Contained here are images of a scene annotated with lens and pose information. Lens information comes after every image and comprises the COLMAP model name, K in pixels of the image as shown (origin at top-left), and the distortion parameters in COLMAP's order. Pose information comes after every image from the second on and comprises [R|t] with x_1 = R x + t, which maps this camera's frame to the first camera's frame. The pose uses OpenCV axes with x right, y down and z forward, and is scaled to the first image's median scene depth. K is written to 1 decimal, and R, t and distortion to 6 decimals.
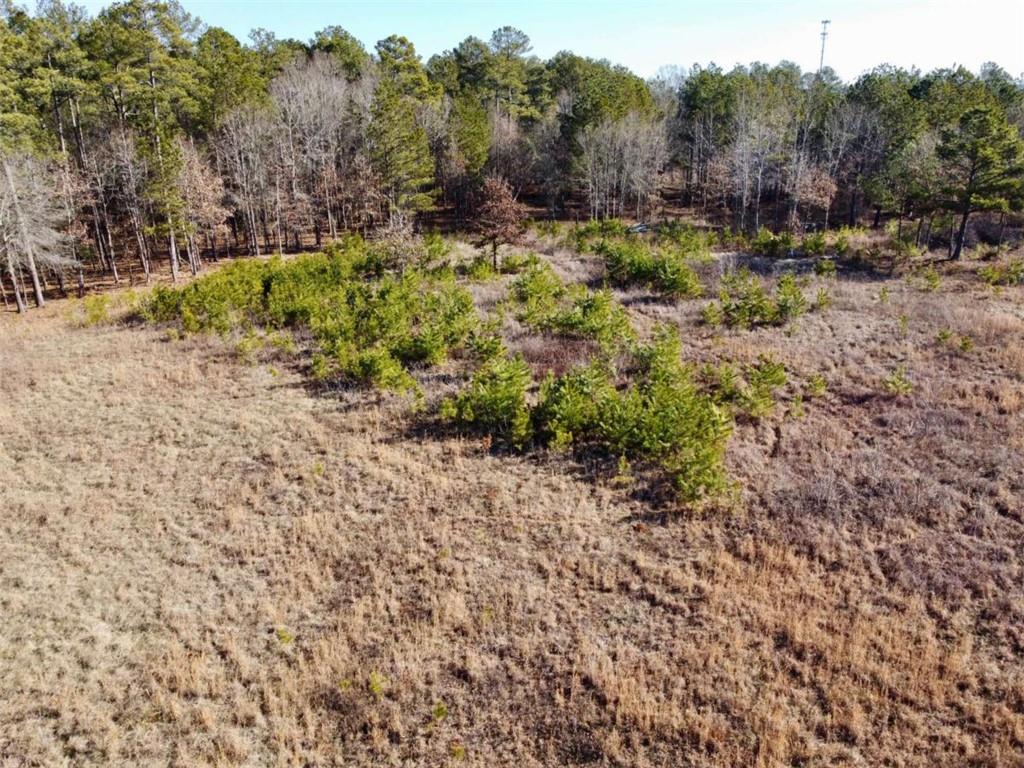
lens RADIAL K [[769.4, 0, 512.0], [0, 769.4, 384.0], [0, 0, 1]] dist [-0.007592, -0.006747]
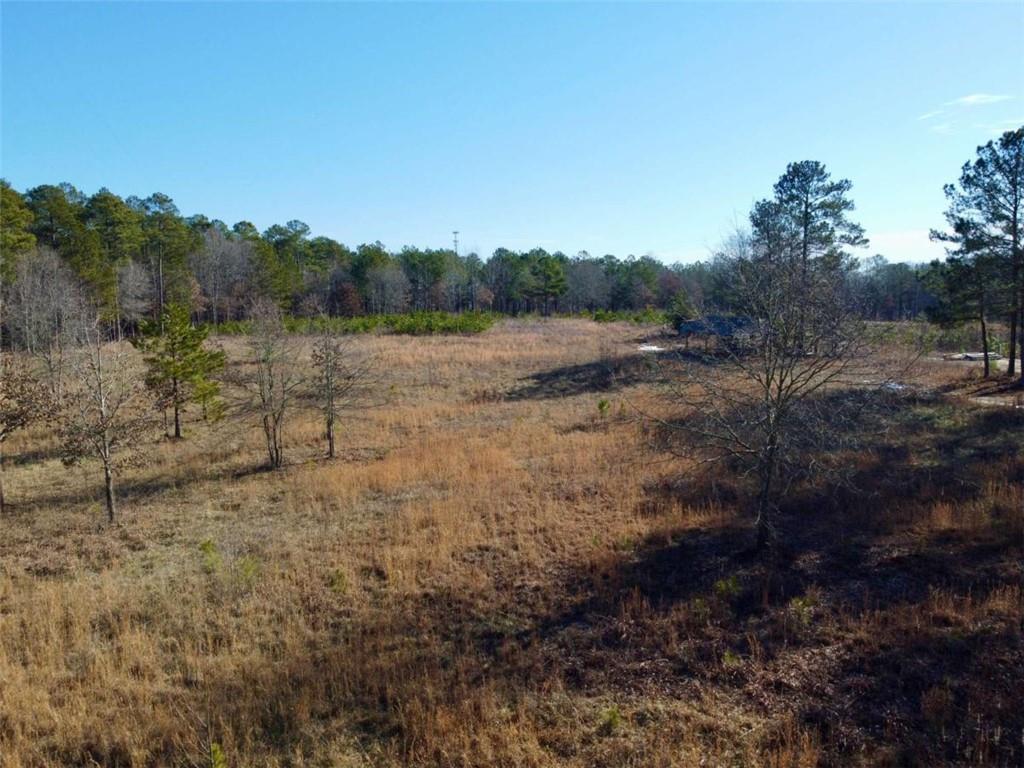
lens RADIAL K [[769.4, 0, 512.0], [0, 769.4, 384.0], [0, 0, 1]] dist [-0.007592, -0.006747]
pose [[0.906923, -0.043588, 0.419037, -0.355302], [0.143642, 0.967028, -0.210295, 0.358327], [-0.396054, 0.250912, 0.883280, -0.688709]]
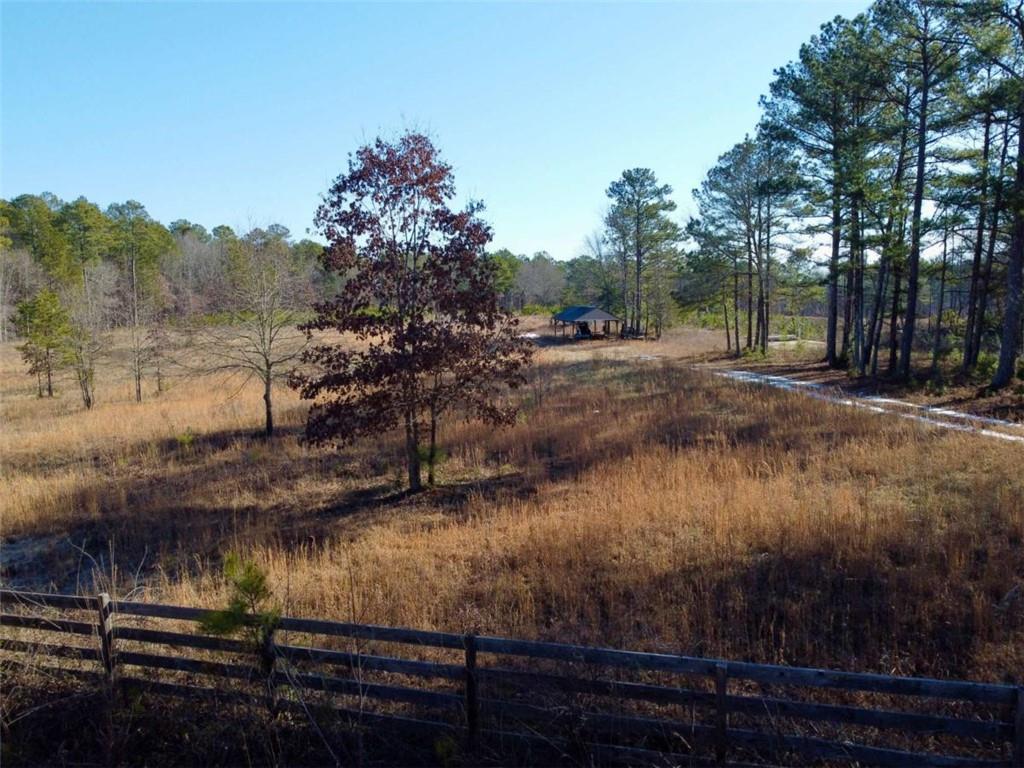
lens RADIAL K [[769.4, 0, 512.0], [0, 769.4, 384.0], [0, 0, 1]] dist [-0.007592, -0.006747]
pose [[0.924718, -0.039983, 0.378547, -0.231259], [0.131807, 0.966580, -0.219886, 0.432964], [-0.357104, 0.253228, 0.899084, -0.853817]]
